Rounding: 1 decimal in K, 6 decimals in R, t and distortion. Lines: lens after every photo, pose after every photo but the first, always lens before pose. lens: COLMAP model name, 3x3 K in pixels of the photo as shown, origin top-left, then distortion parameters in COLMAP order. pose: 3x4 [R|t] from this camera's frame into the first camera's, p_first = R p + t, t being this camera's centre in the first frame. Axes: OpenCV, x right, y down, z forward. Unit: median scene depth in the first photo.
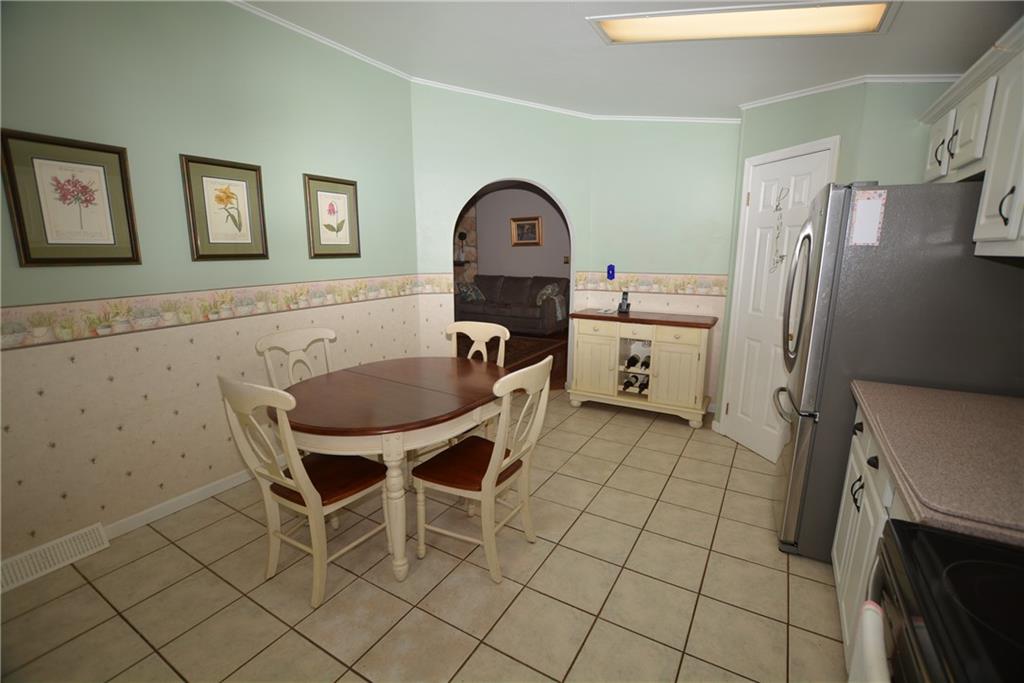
lens RADIAL K [[447.0, 0, 512.0], [0, 447.0, 341.5], [0, 0, 1]] dist [-0.009932, 0.000512]
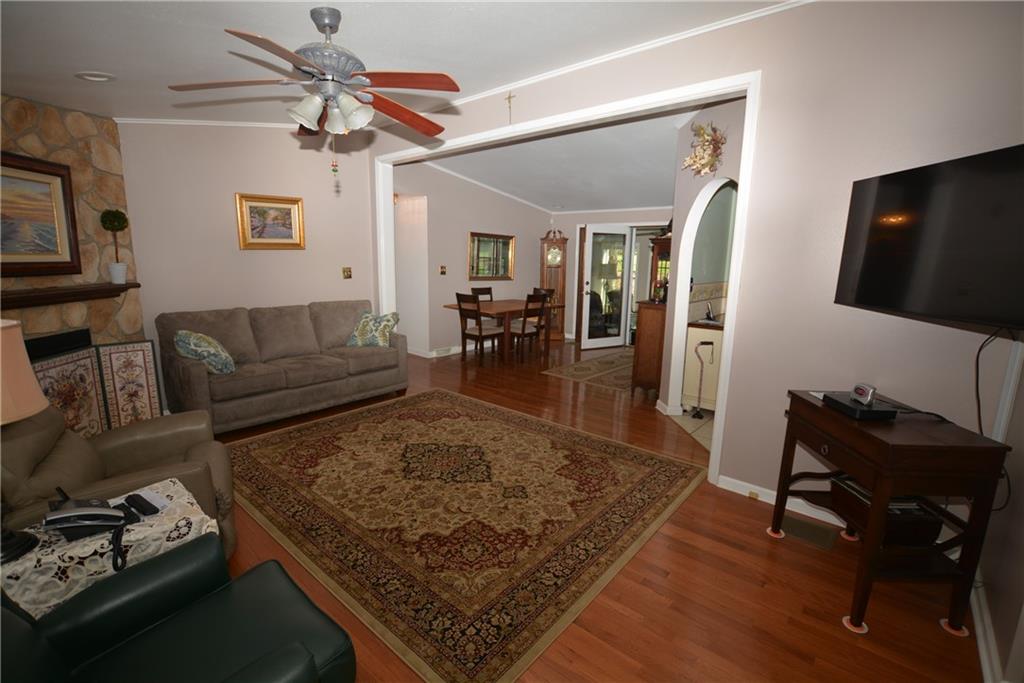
lens RADIAL K [[459.7, 0, 514.8], [0, 459.7, 345.0], [0, 0, 1]] dist [-0.025725, 0.001343]
pose [[0.166706, -0.179858, 0.969464, -0.477641], [0.176183, 0.972833, 0.150187, -0.134168], [-0.970138, 0.145766, 0.193865, 0.635019]]
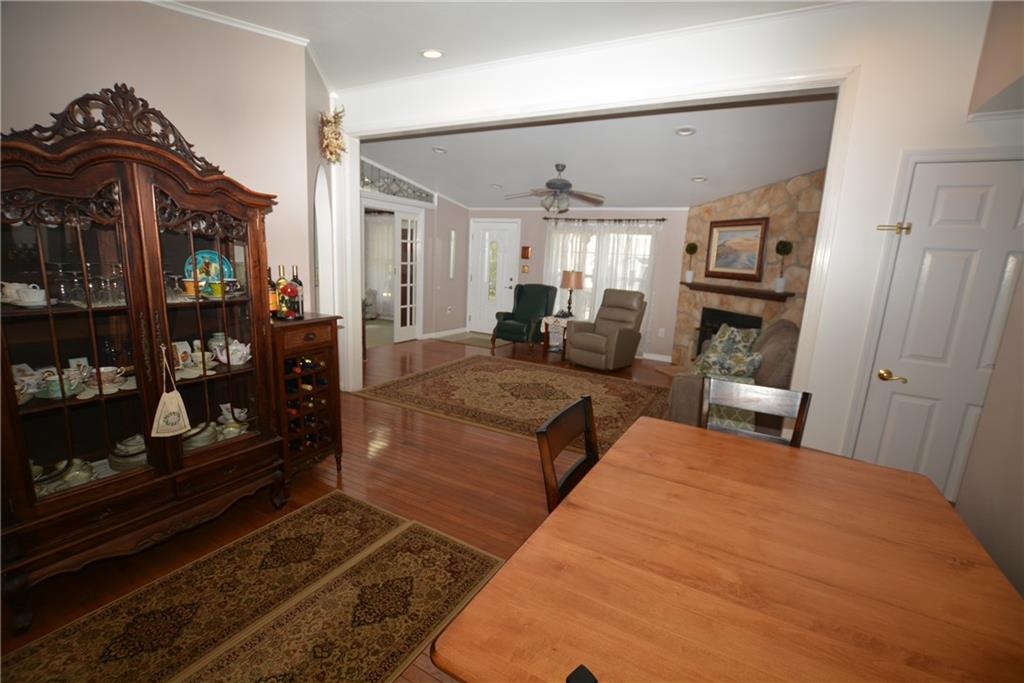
lens RADIAL K [[447.0, 0, 512.0], [0, 447.0, 341.5], [0, 0, 1]] dist [-0.009932, 0.000512]
pose [[0.038281, 0.197502, -0.979555, 0.461547], [-0.248133, 0.951449, 0.182138, -0.150153], [0.967969, 0.236087, 0.085429, 0.693279]]
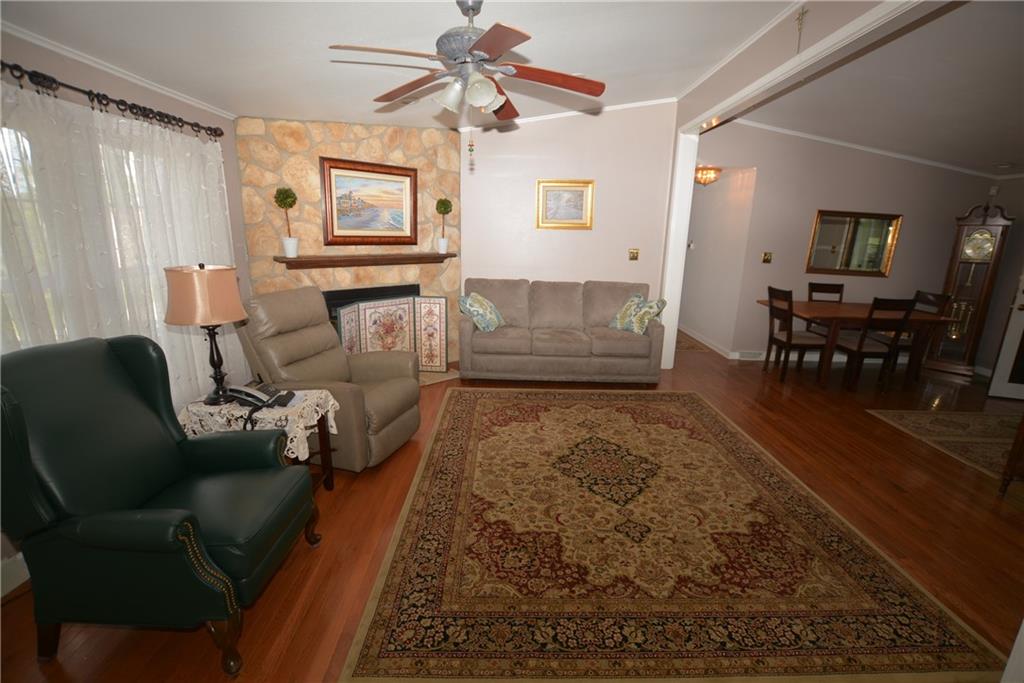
lens RADIAL K [[459.7, 0, 514.8], [0, 459.7, 345.0], [0, 0, 1]] dist [-0.025725, 0.001343]
pose [[0.852425, -0.099792, 0.513238, -0.352456], [0.073611, 0.994745, 0.071157, -0.110893], [-0.517642, -0.022876, 0.855291, 0.517210]]
